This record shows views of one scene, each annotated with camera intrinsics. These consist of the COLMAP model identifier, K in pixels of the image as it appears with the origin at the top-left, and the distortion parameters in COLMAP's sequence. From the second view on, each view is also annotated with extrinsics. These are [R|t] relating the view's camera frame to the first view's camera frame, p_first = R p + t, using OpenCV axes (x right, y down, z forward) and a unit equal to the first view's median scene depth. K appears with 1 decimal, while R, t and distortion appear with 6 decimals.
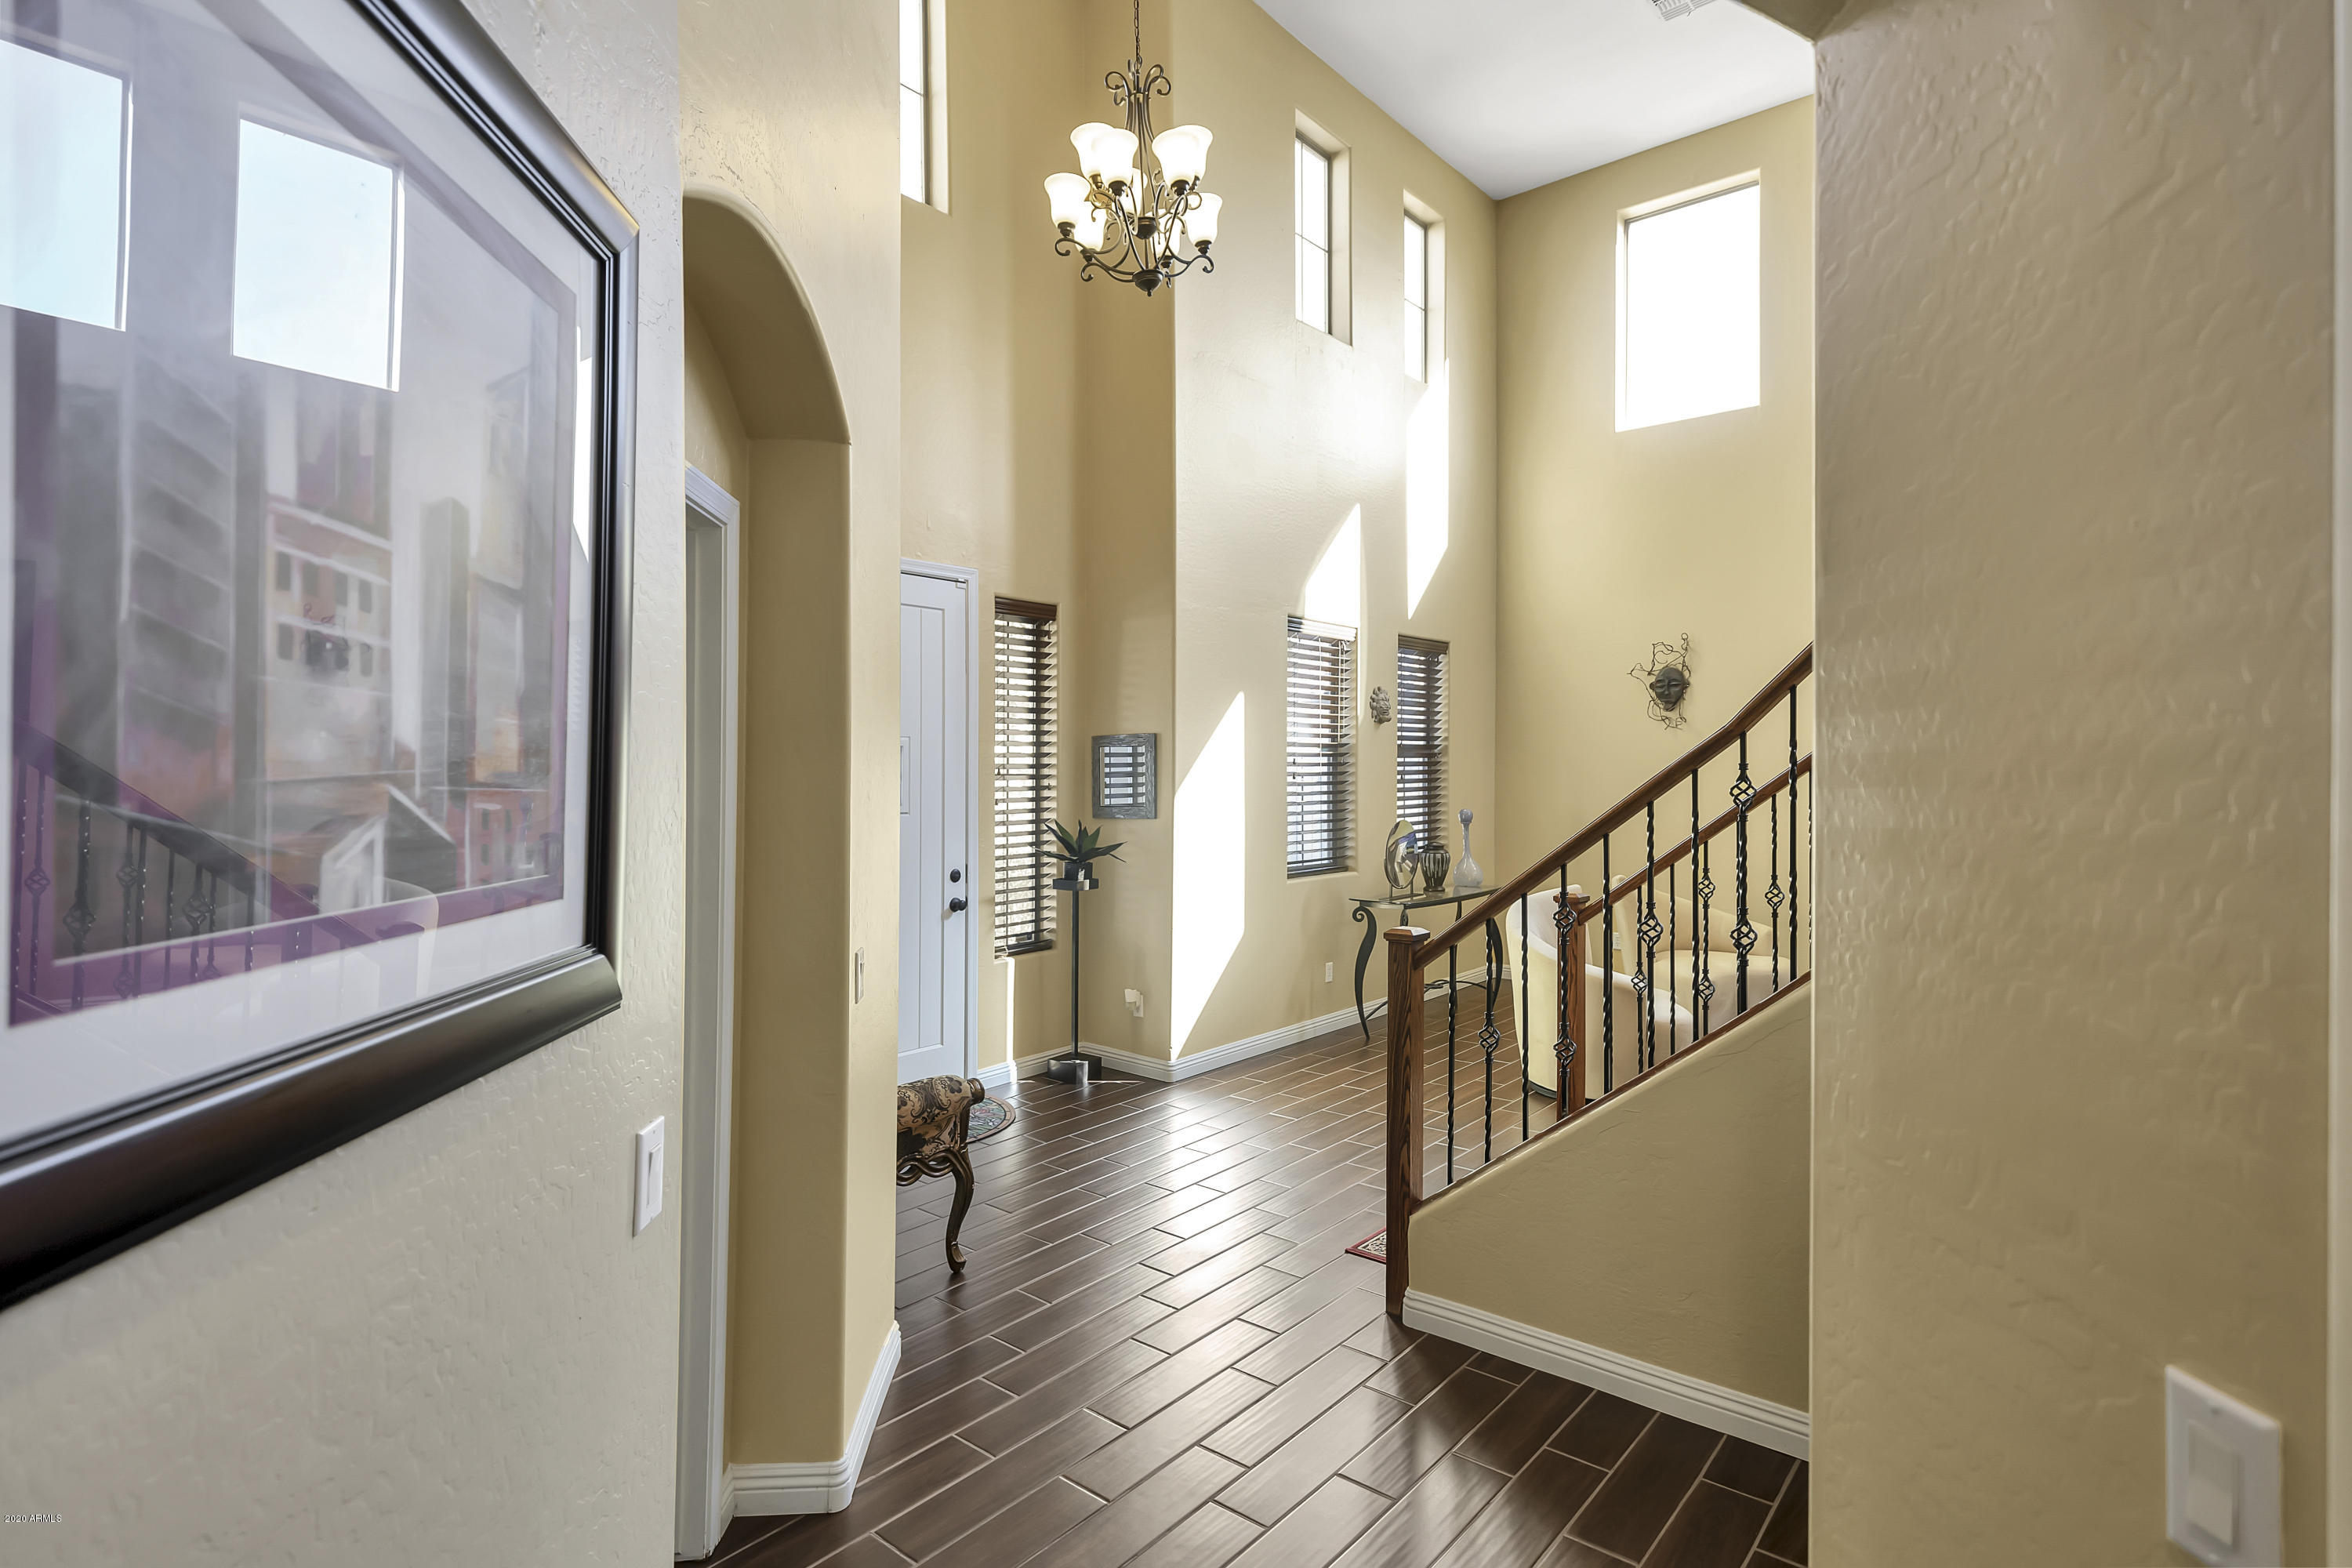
lens RADIAL K [[1169.4, 0, 1176.0], [0, 1169.4, 784.0], [0, 0, 1]] dist [0.026171, 0.000030]
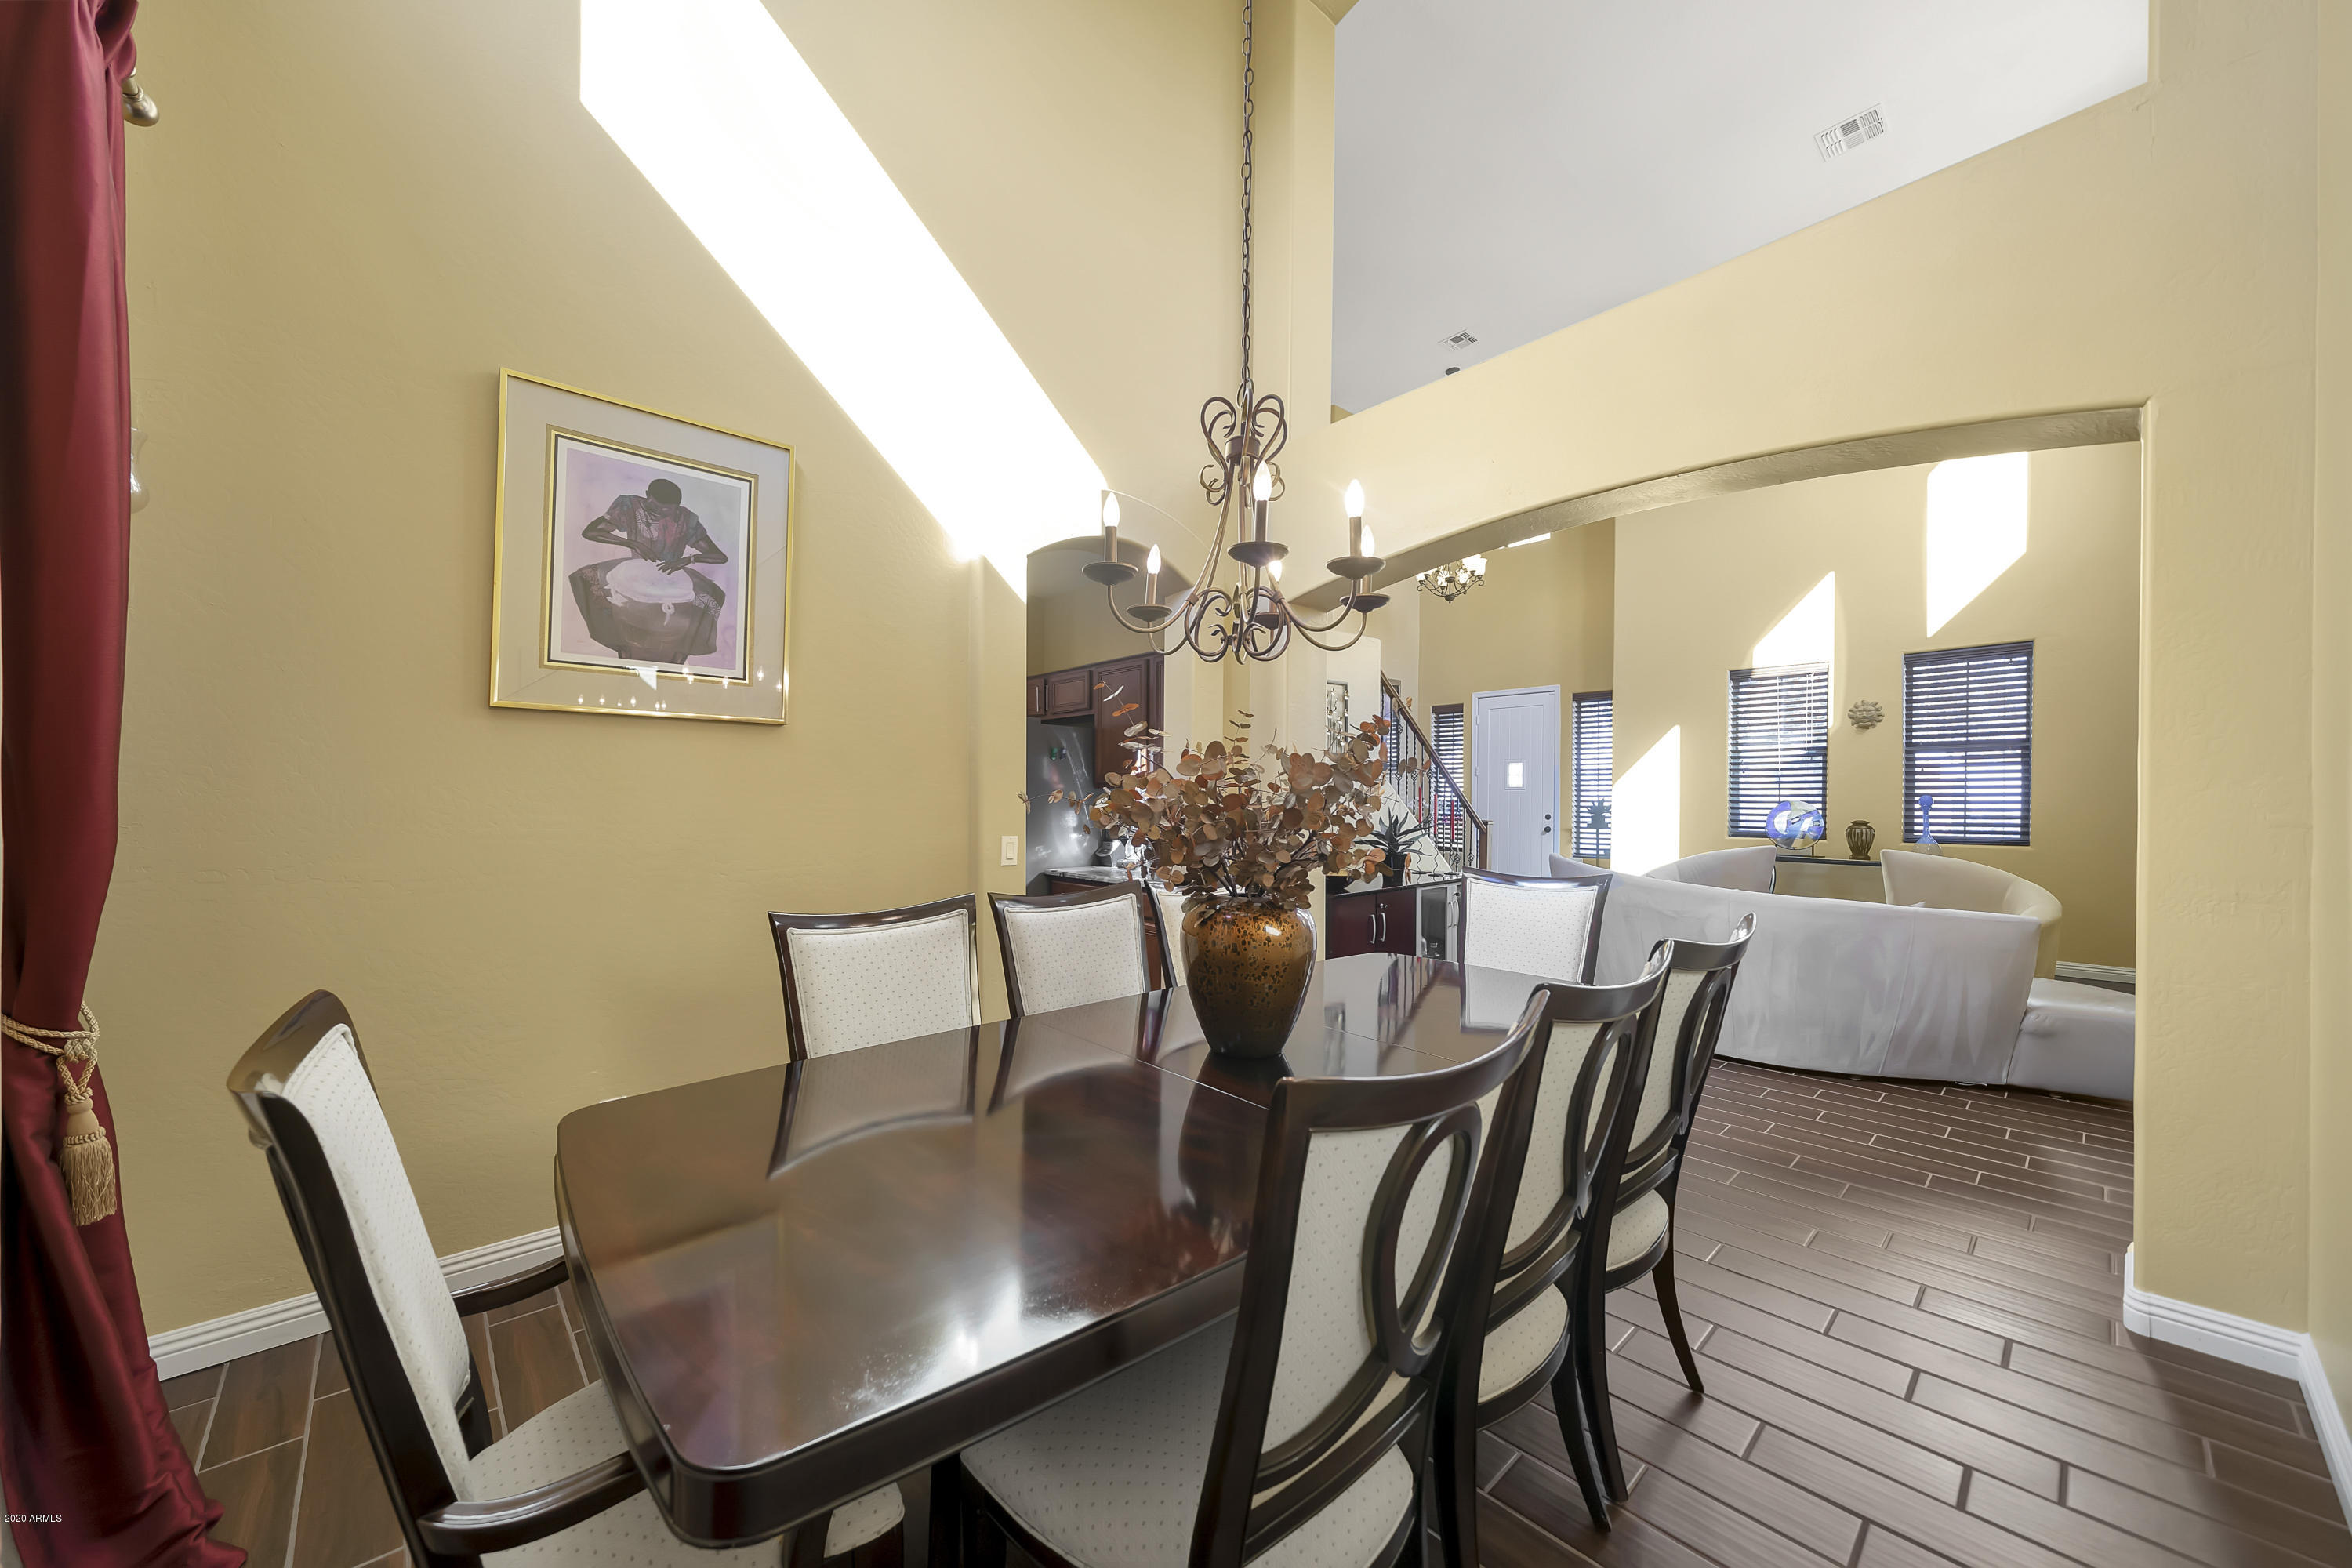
lens RADIAL K [[890.1, 0, 1186.7], [0, 890.1, 795.8], [0, 0, 1]] dist [-0.001670, -0.000048]
pose [[-0.146062, 0.004000, -0.989267, 1.540833], [-0.009241, 0.999943, 0.005407, 0.029867], [0.989232, 0.009932, -0.146016, 0.494376]]
